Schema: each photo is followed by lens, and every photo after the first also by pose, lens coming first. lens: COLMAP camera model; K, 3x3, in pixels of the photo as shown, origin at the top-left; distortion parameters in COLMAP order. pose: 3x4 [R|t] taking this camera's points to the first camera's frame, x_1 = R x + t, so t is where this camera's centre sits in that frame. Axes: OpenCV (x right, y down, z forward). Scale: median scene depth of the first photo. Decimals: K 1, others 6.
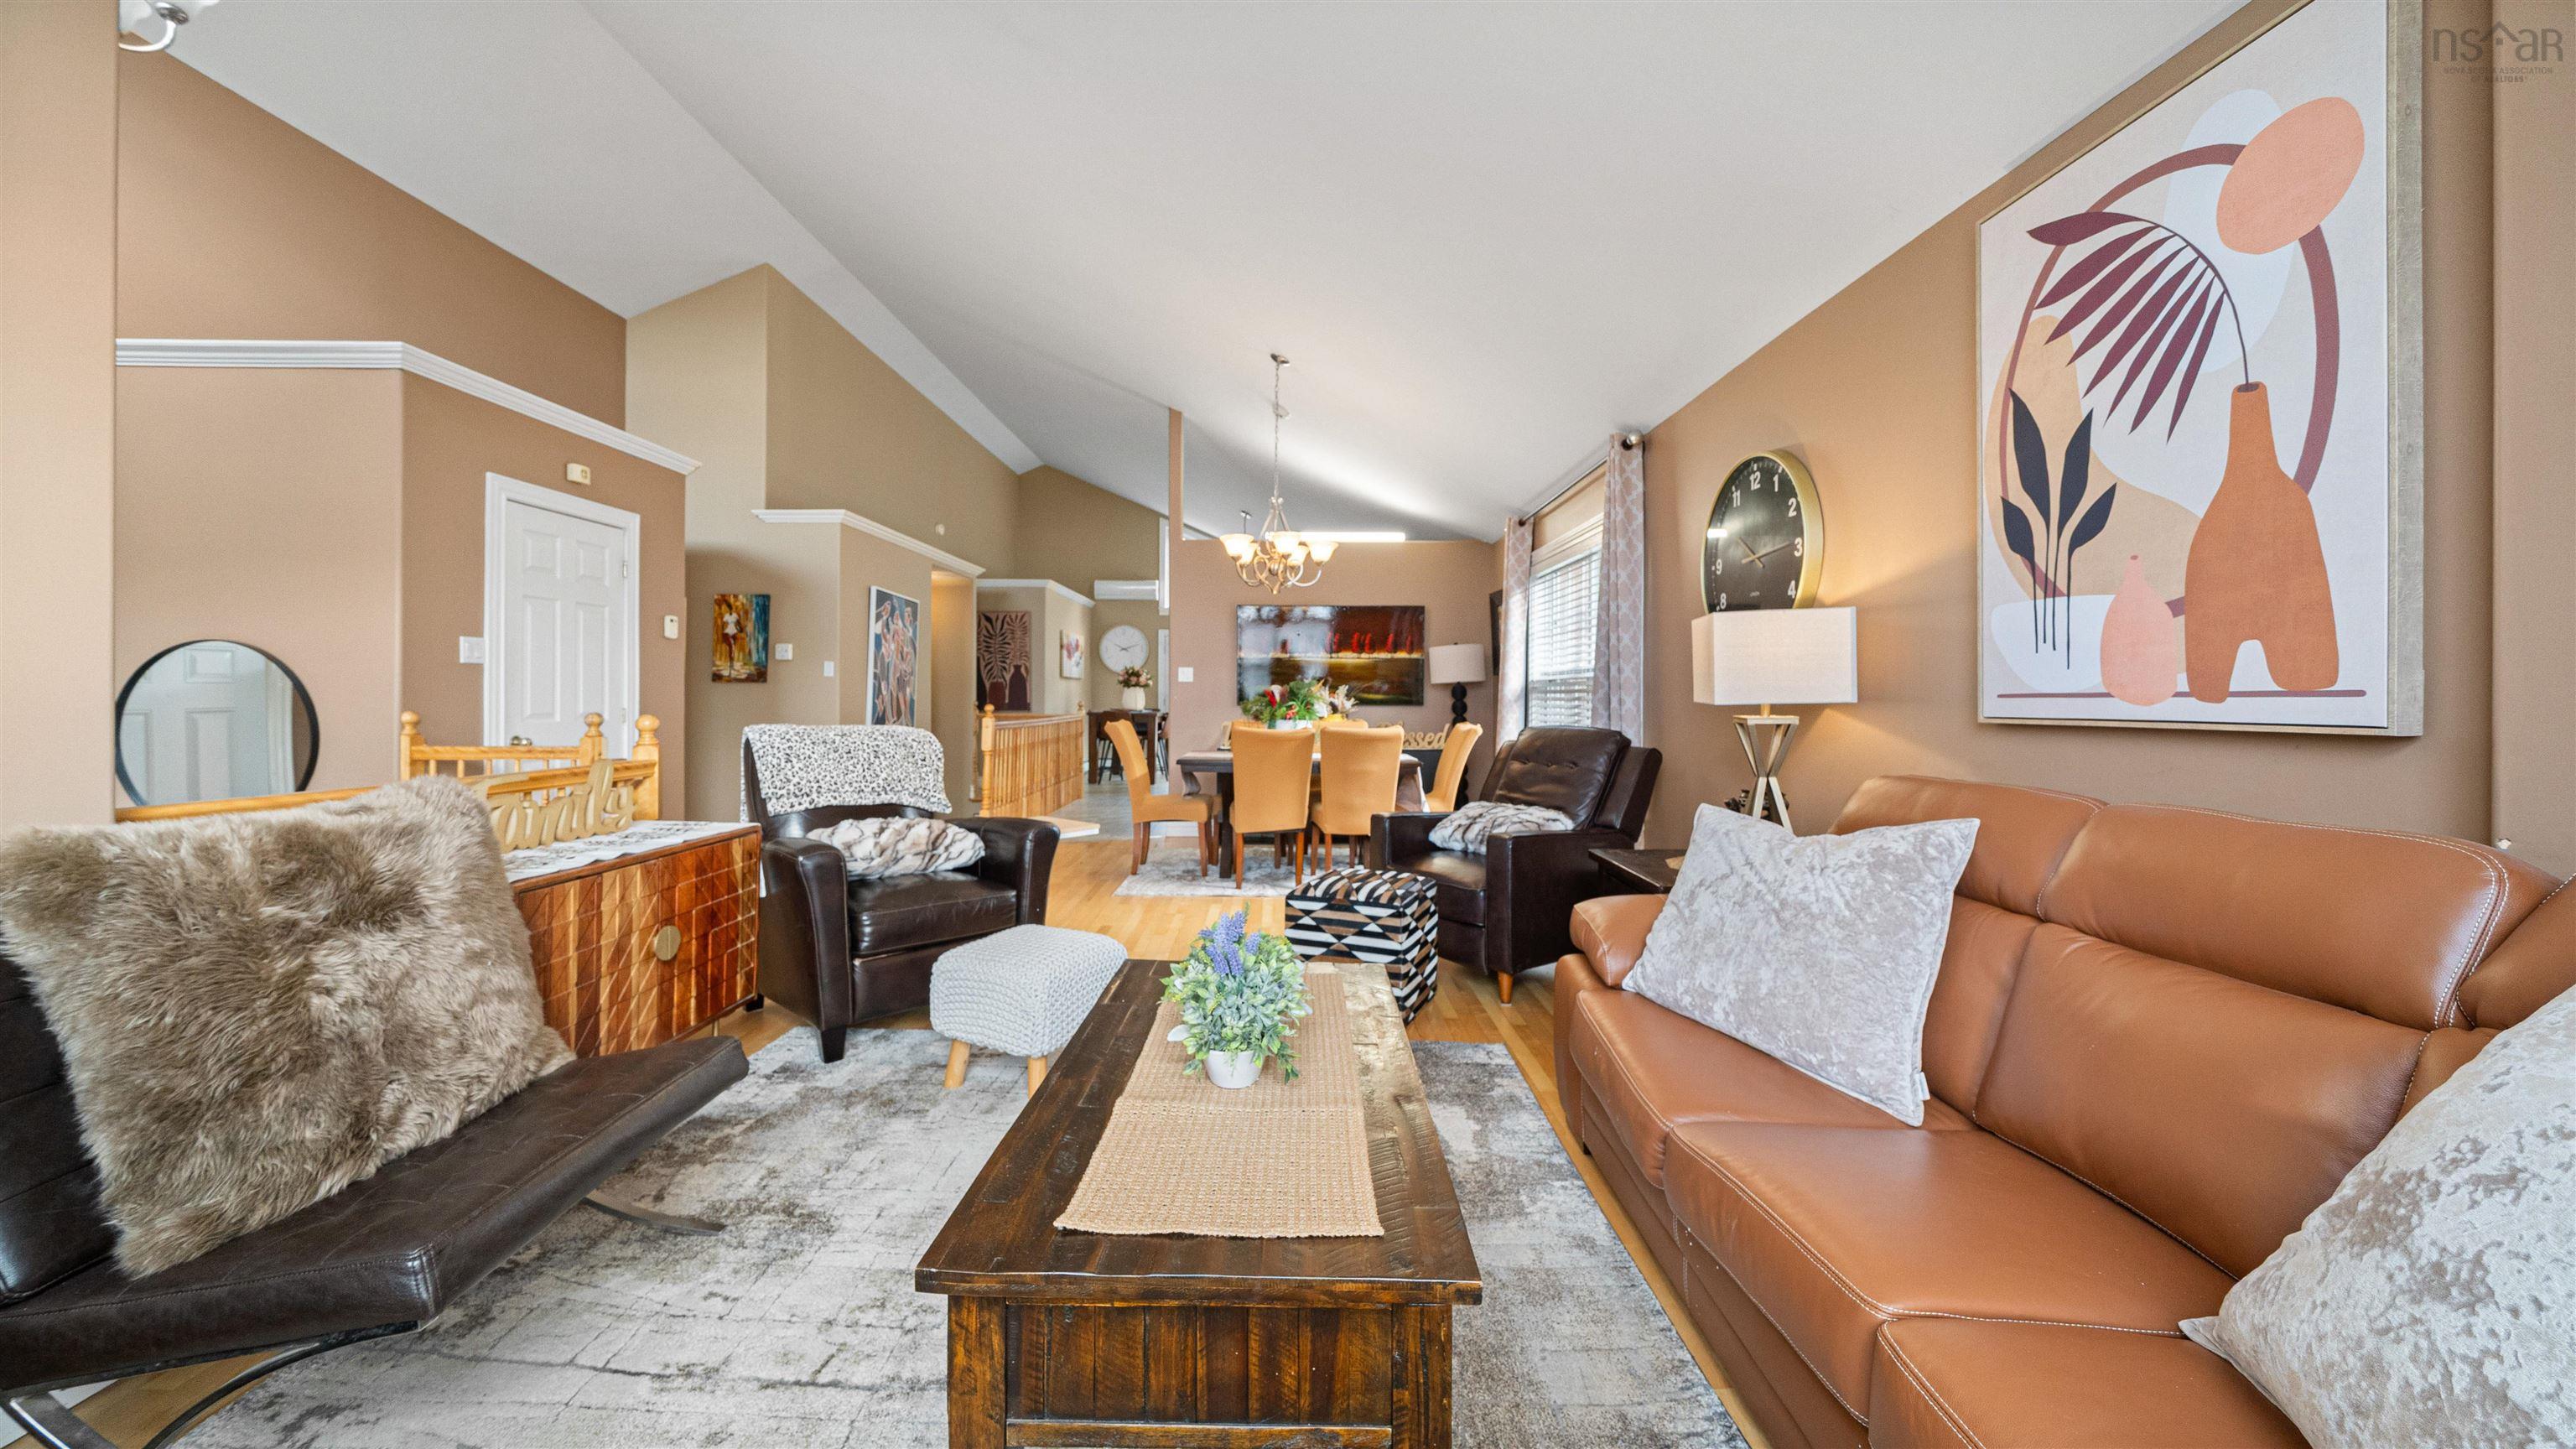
lens RADIAL K [[899.0, 0, 1287.8], [0, 899.0, 688.6], [0, 0, 1]] dist [-0.004741, -0.000108]
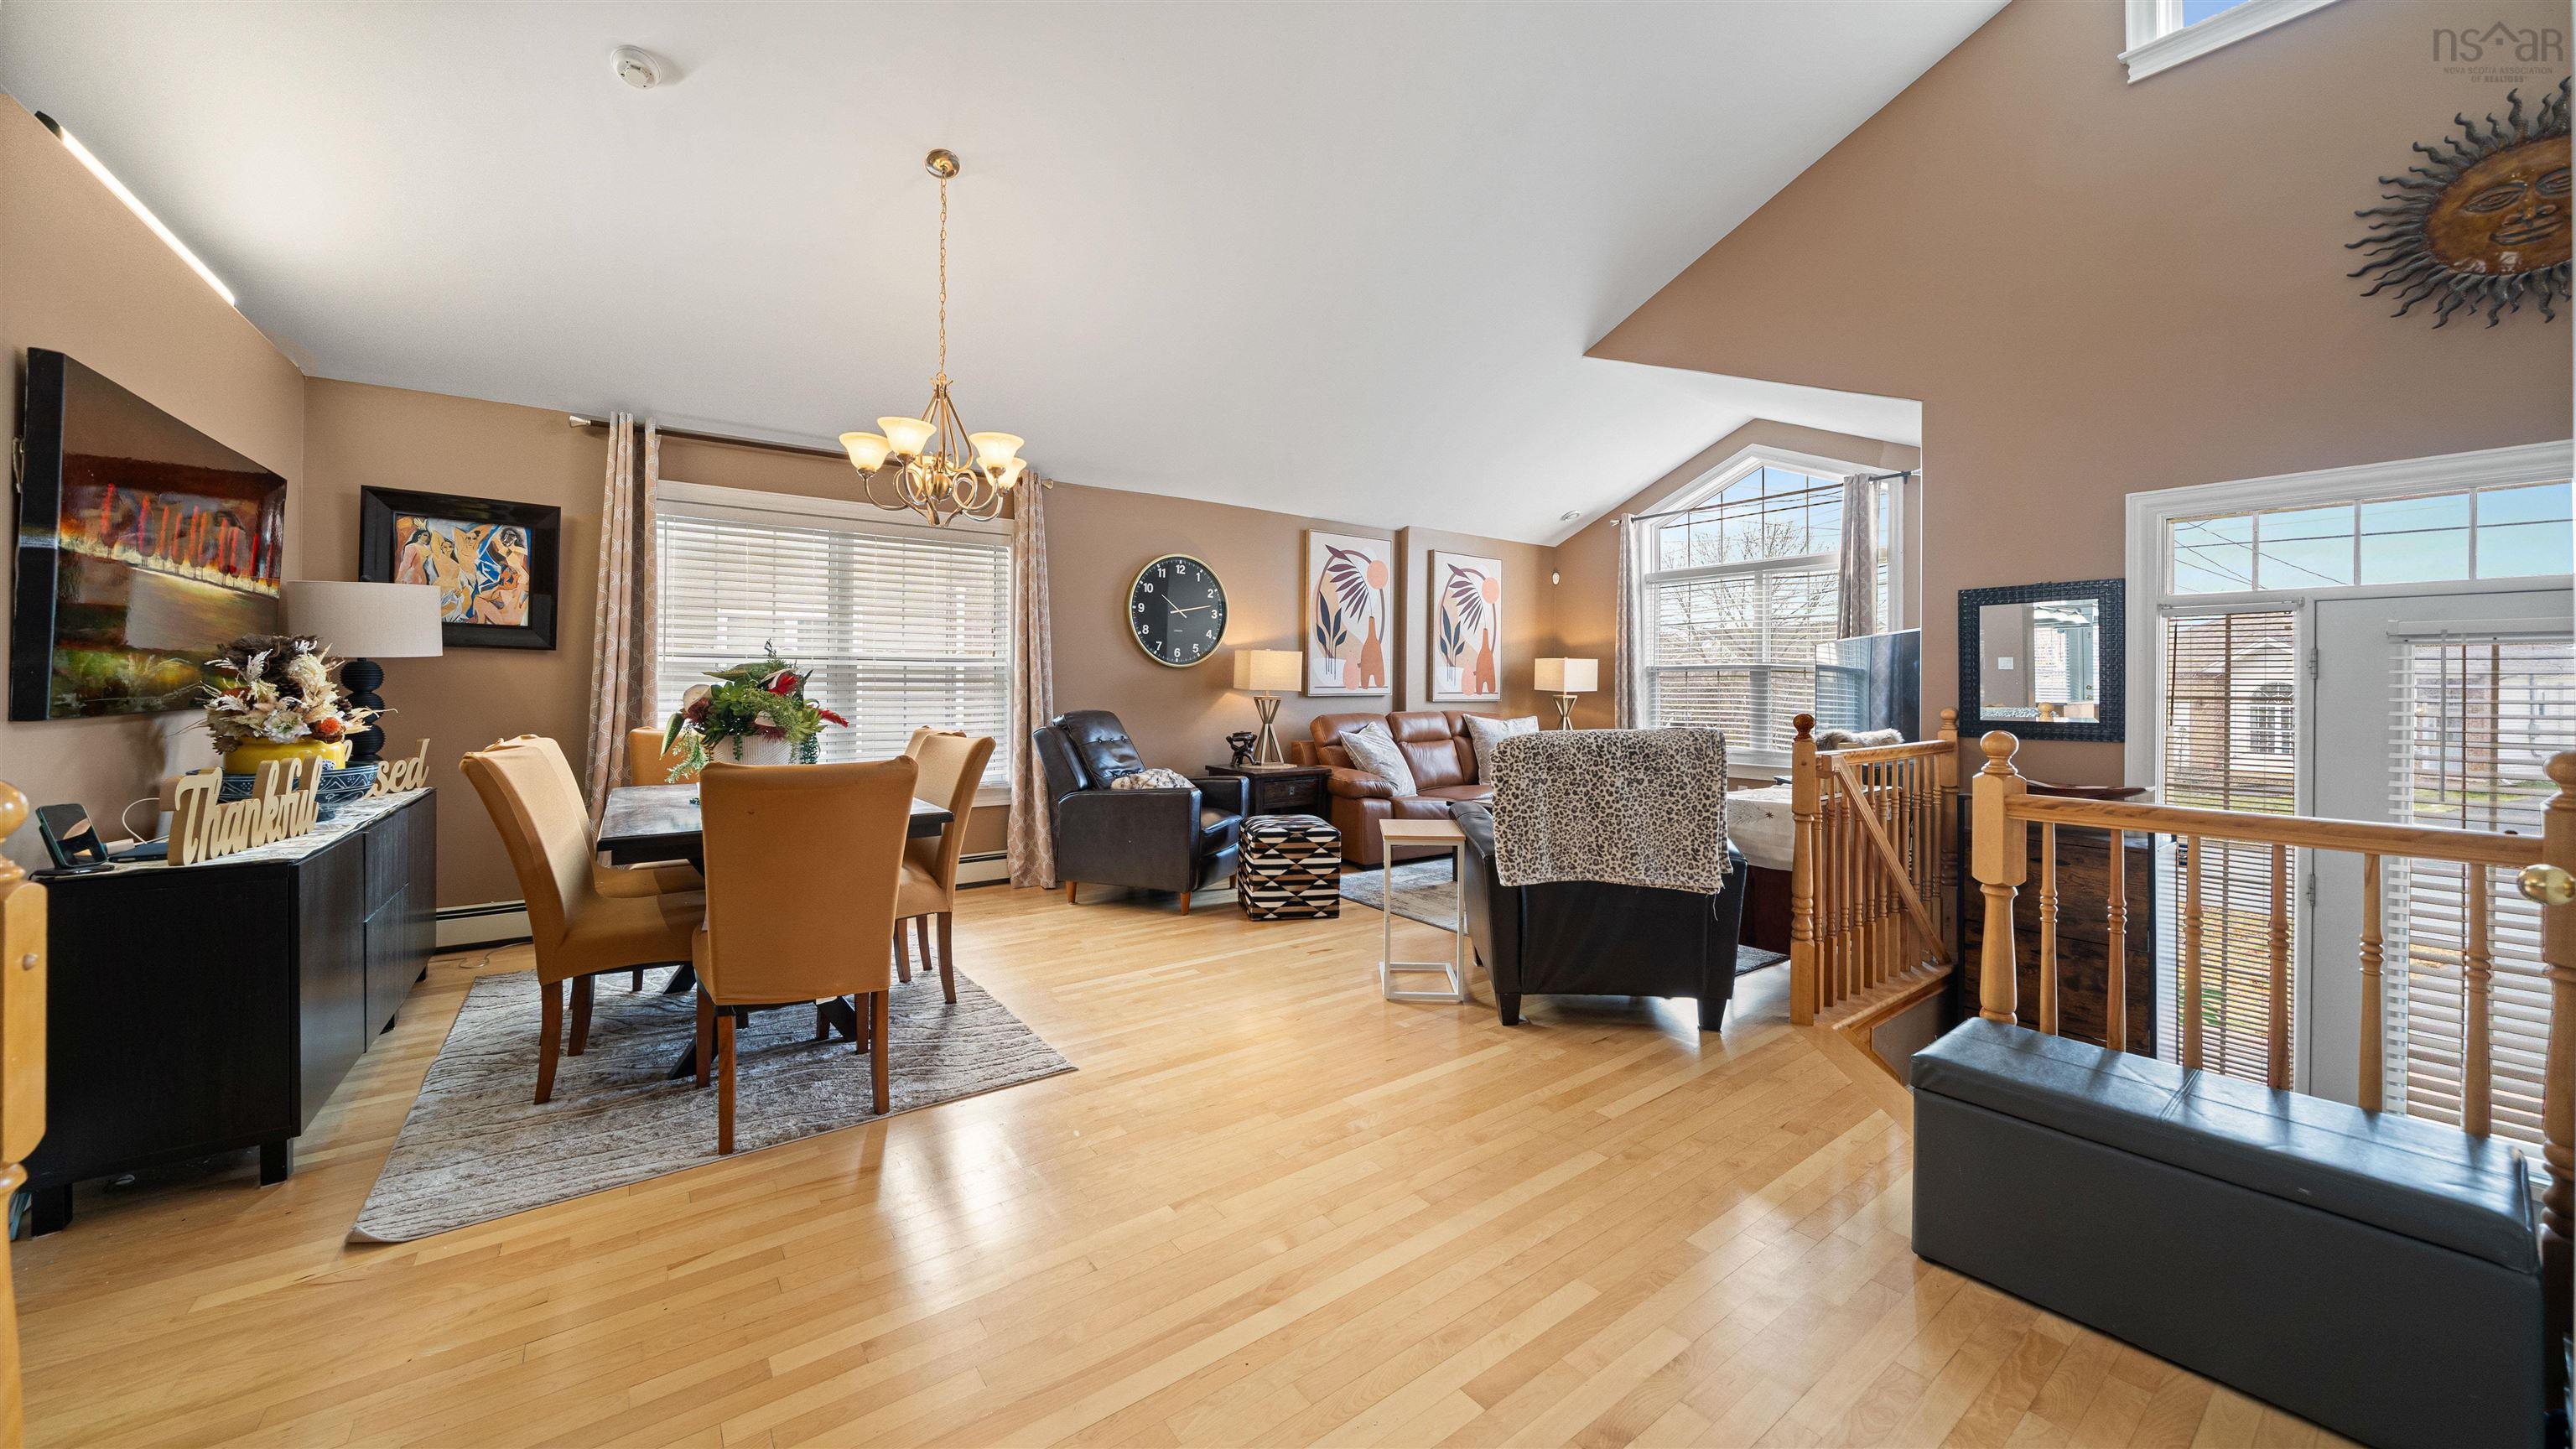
lens RADIAL K [[897.5, 0, 1272.1], [0, 897.5, 685.4], [0, 0, 1]] dist [-0.001143, -0.000052]
pose [[-0.588410, -0.004725, 0.808549, -1.821323], [-0.012756, 0.999913, -0.003440, 0.016027], [-0.808462, -0.012338, -0.588419, 3.288458]]
